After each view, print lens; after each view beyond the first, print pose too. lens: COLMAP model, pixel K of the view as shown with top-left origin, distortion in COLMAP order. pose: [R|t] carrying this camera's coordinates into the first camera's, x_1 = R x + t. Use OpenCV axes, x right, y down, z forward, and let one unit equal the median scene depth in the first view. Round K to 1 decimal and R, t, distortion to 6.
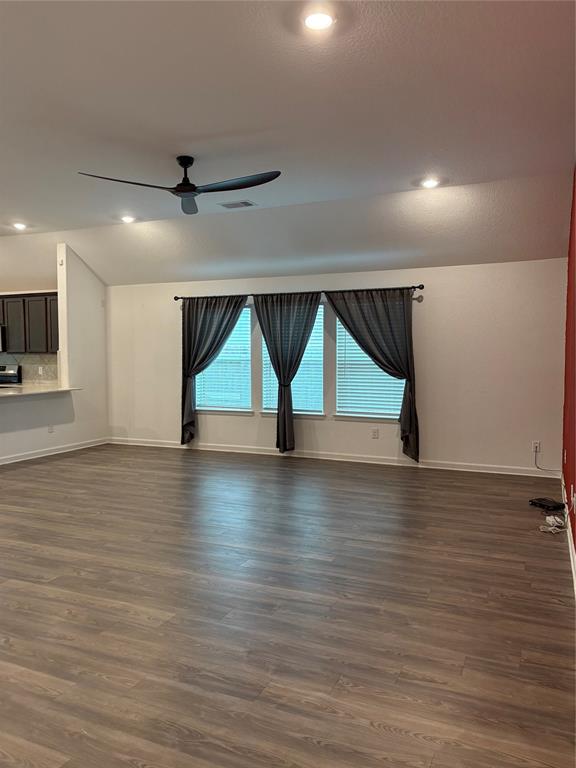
lens RADIAL K [[575.1, 0, 283.9], [0, 575.1, 382.0], [0, 0, 1]] dist [0.074092, -0.075687]
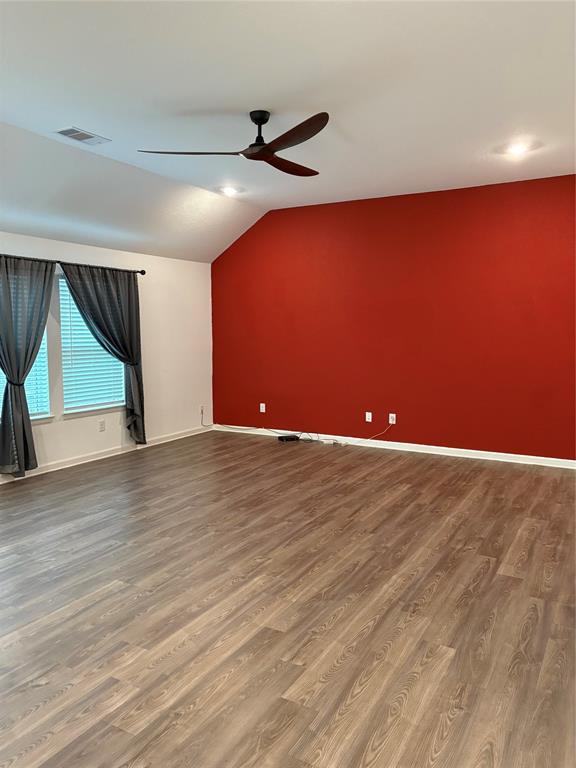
lens RADIAL K [[575.1, 0, 283.9], [0, 575.1, 382.0], [0, 0, 1]] dist [0.074092, -0.075687]
pose [[0.104416, -0.093335, 0.990144, -0.740625], [0.050735, 0.994790, 0.088423, -0.048129], [-0.993239, 0.041002, 0.108607, 0.629261]]
